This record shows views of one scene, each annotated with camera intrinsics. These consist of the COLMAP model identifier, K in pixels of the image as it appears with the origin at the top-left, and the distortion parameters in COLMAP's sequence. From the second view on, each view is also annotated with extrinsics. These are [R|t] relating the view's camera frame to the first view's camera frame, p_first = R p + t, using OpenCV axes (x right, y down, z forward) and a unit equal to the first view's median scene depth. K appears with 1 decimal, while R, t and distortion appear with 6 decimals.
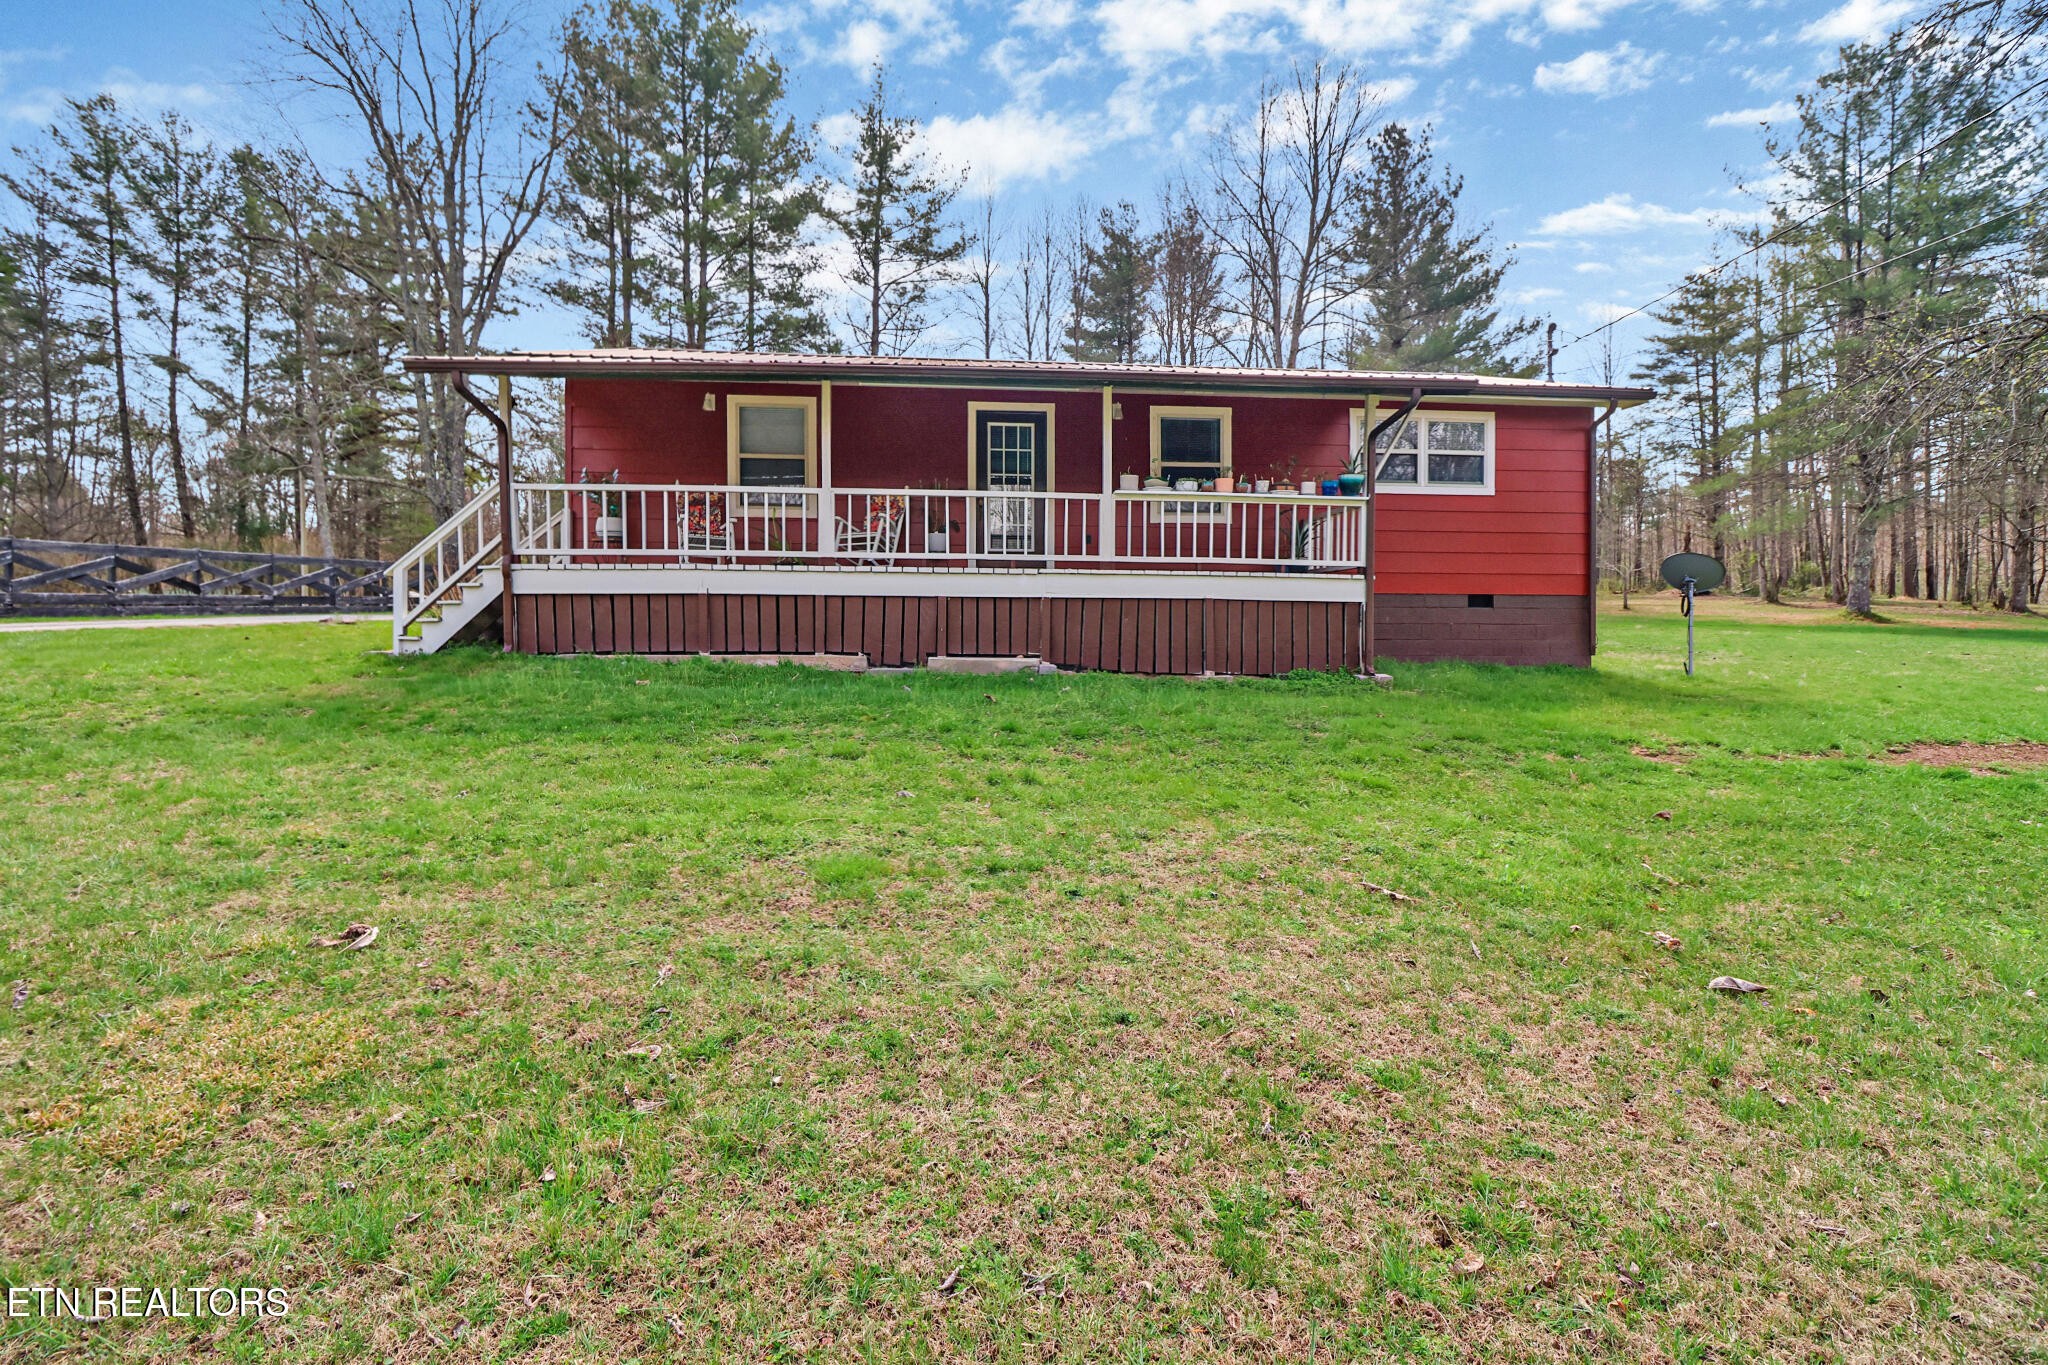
lens RADIAL K [[920.5, 0, 1059.5], [0, 920.5, 647.1], [0, 0, 1]] dist [-0.001627, -0.014762]
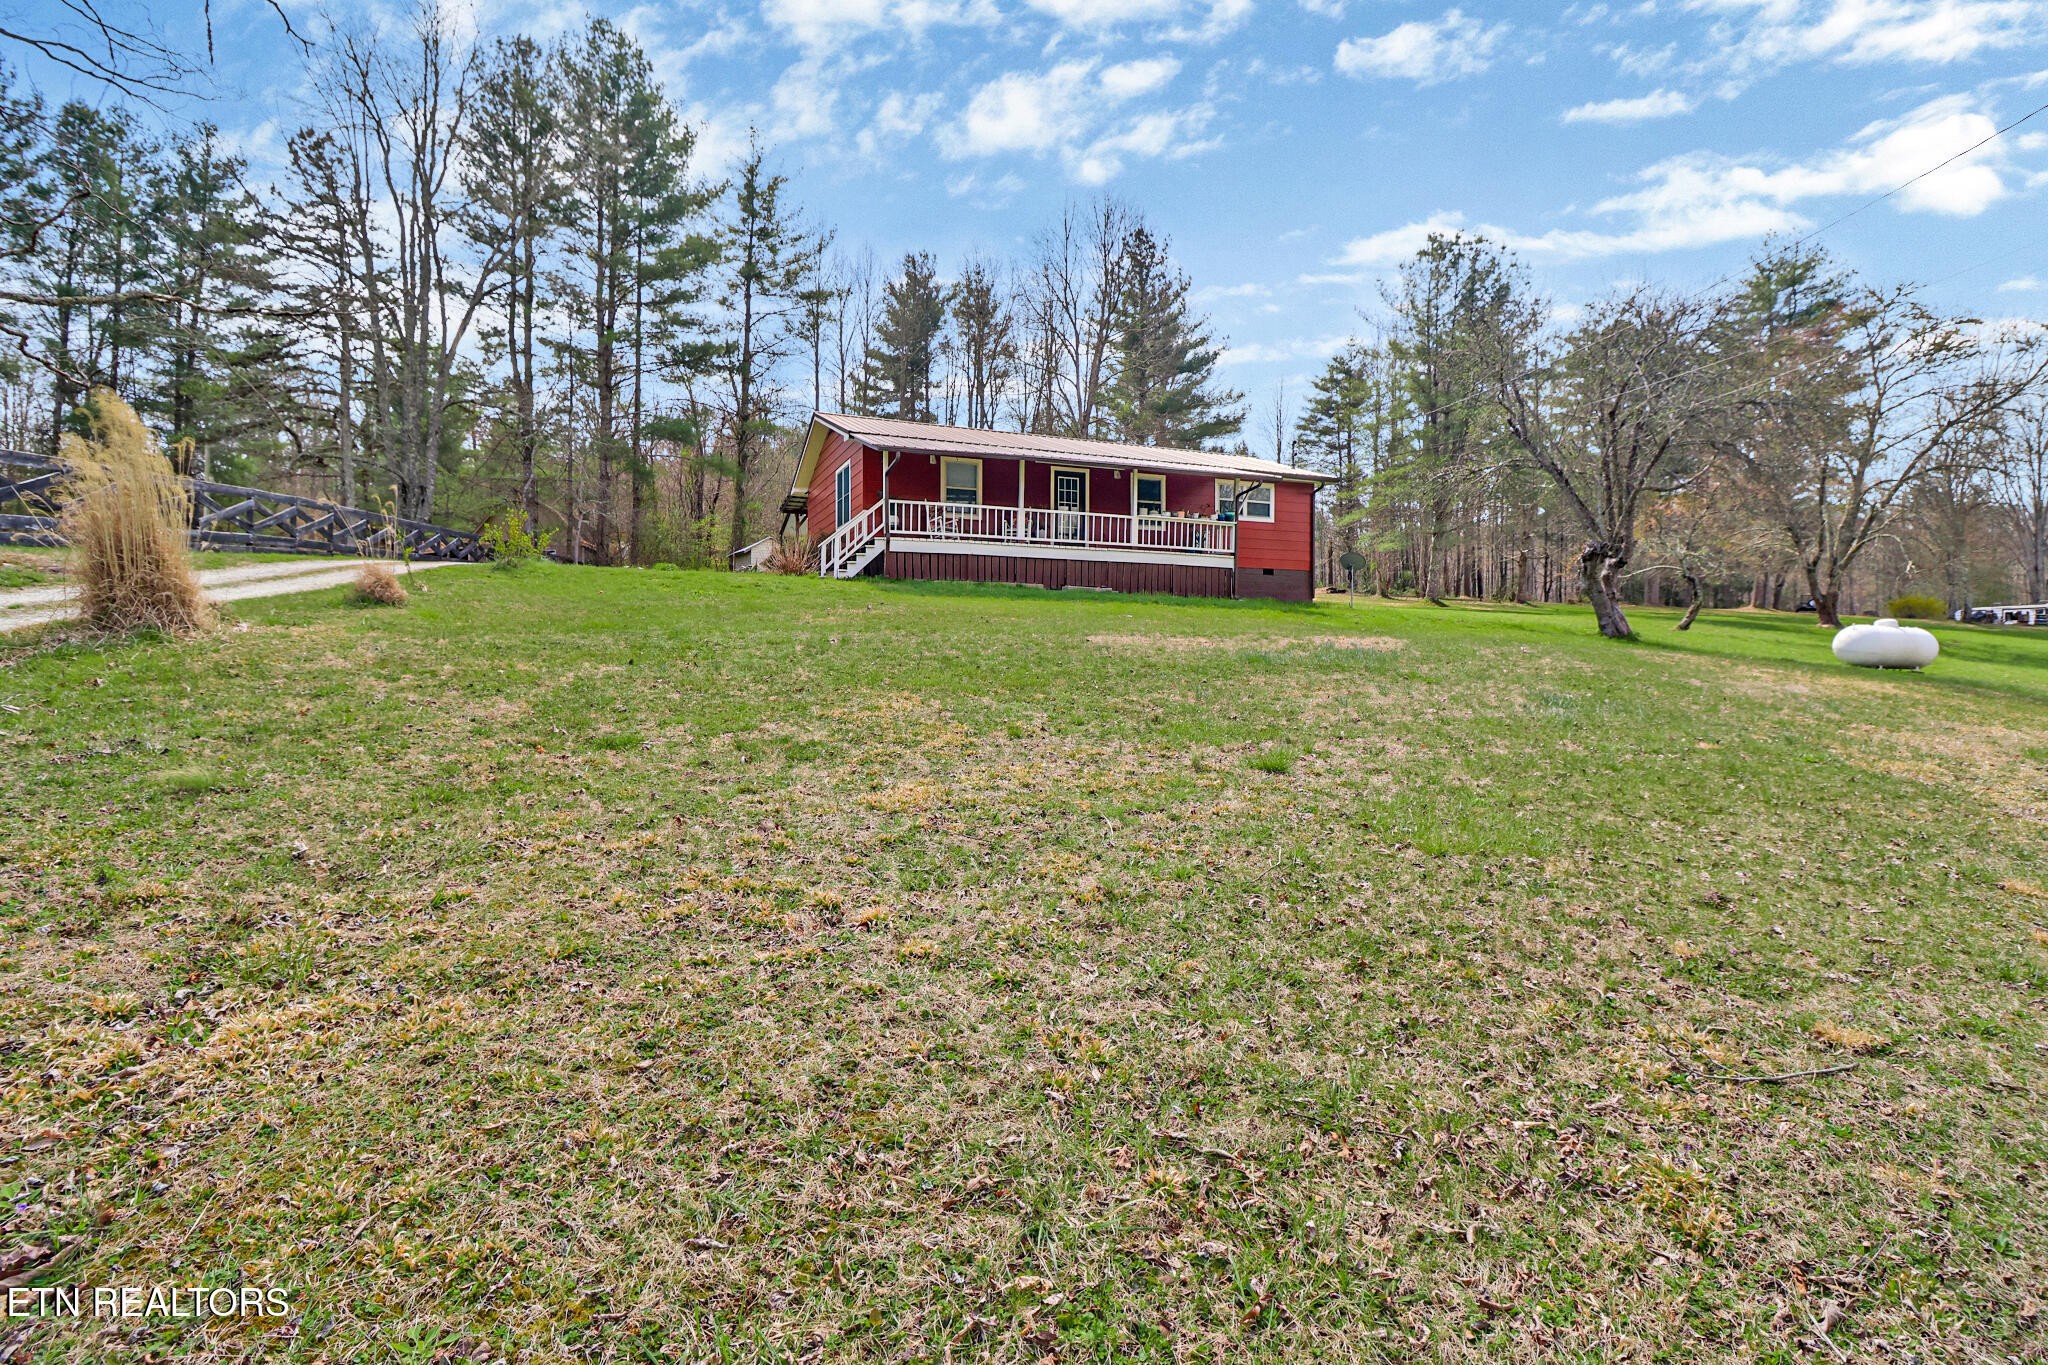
lens RADIAL K [[920.5, 0, 1059.5], [0, 920.5, 647.1], [0, 0, 1]] dist [-0.001627, -0.014762]
pose [[0.948567, 0.000855, 0.316575, -0.702982], [-0.001111, 0.999999, 0.000628, 0.127950], [-0.316575, -0.000947, 0.948567, -0.905531]]
